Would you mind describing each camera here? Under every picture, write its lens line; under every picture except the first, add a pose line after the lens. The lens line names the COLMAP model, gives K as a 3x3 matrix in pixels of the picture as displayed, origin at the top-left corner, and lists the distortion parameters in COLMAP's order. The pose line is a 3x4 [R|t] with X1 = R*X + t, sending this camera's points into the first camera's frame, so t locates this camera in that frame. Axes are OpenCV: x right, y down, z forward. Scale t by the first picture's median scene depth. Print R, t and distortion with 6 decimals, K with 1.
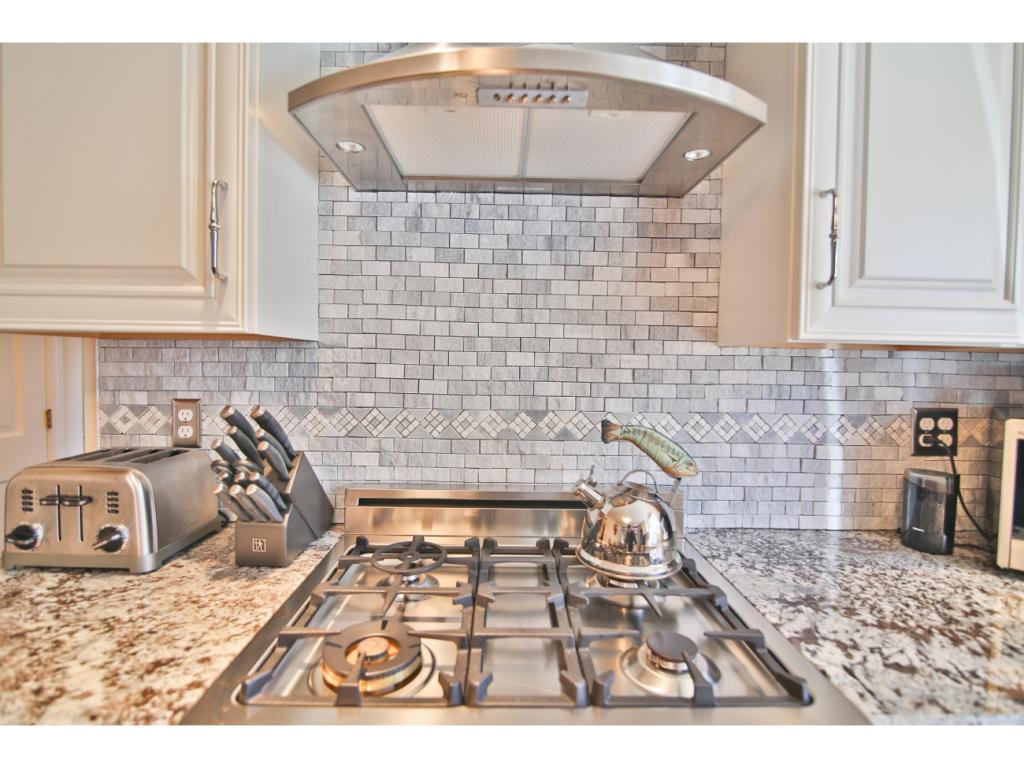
lens RADIAL K [[494.9, 0, 511.2], [0, 494.9, 381.2], [0, 0, 1]] dist [-0.022881, 0.002955]
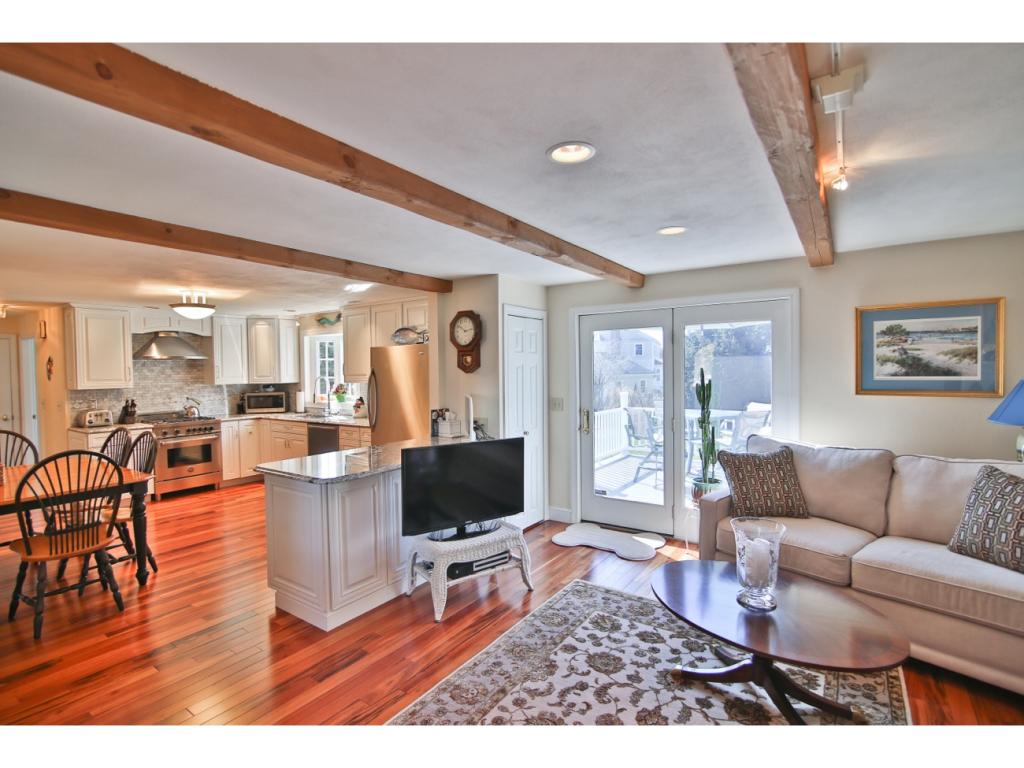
lens RADIAL K [[494.9, 0, 511.1], [0, 494.9, 382.6], [0, 0, 1]] dist [-0.022881, 0.002955]
pose [[0.582201, -0.046136, 0.811735, -2.205750], [0.056294, 0.998280, 0.016362, 0.015166], [-0.811094, 0.036170, 0.583796, -5.409912]]
